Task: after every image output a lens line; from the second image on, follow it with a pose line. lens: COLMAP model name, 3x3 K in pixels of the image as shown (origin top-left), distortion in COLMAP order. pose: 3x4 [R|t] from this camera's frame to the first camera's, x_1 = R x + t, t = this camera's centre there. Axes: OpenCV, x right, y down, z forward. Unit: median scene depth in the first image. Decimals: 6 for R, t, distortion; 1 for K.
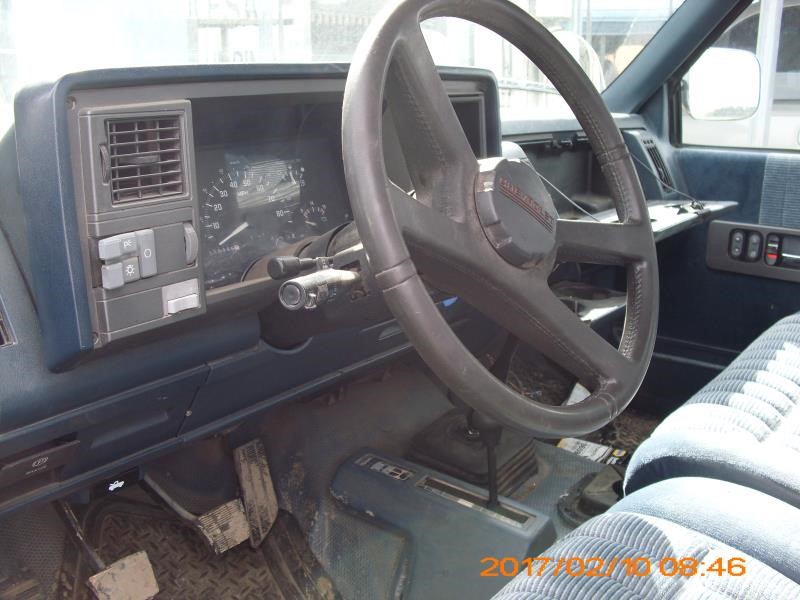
lens RADIAL K [[833.7, 0, 400.0], [0, 833.7, 300.0], [0, 0, 1]] dist [-0.214538, 0.240924]
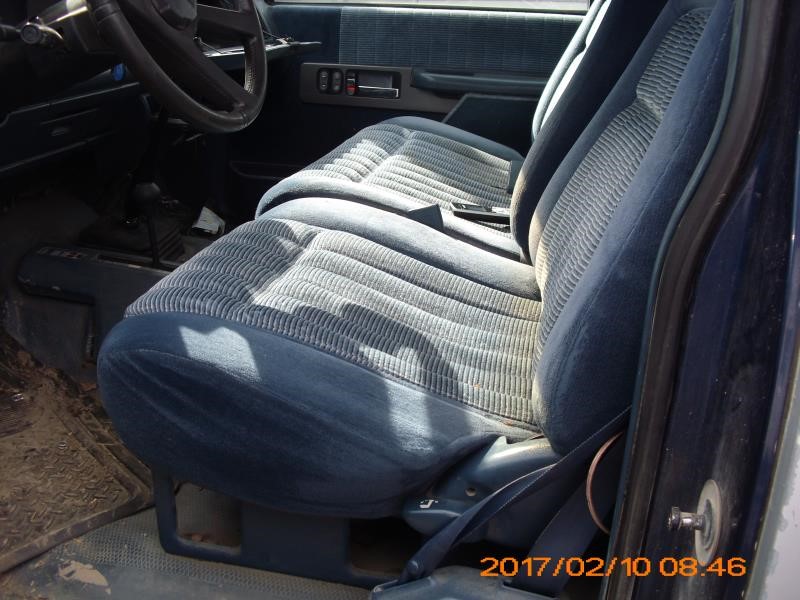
lens RADIAL K [[833.7, 0, 400.0], [0, 833.7, 300.0], [0, 0, 1]] dist [-0.214538, 0.240924]
pose [[0.888584, -0.129338, 0.440102, -0.109358], [0.079751, 0.988374, 0.129445, 0.157350], [-0.451728, -0.079924, 0.888569, -0.284179]]
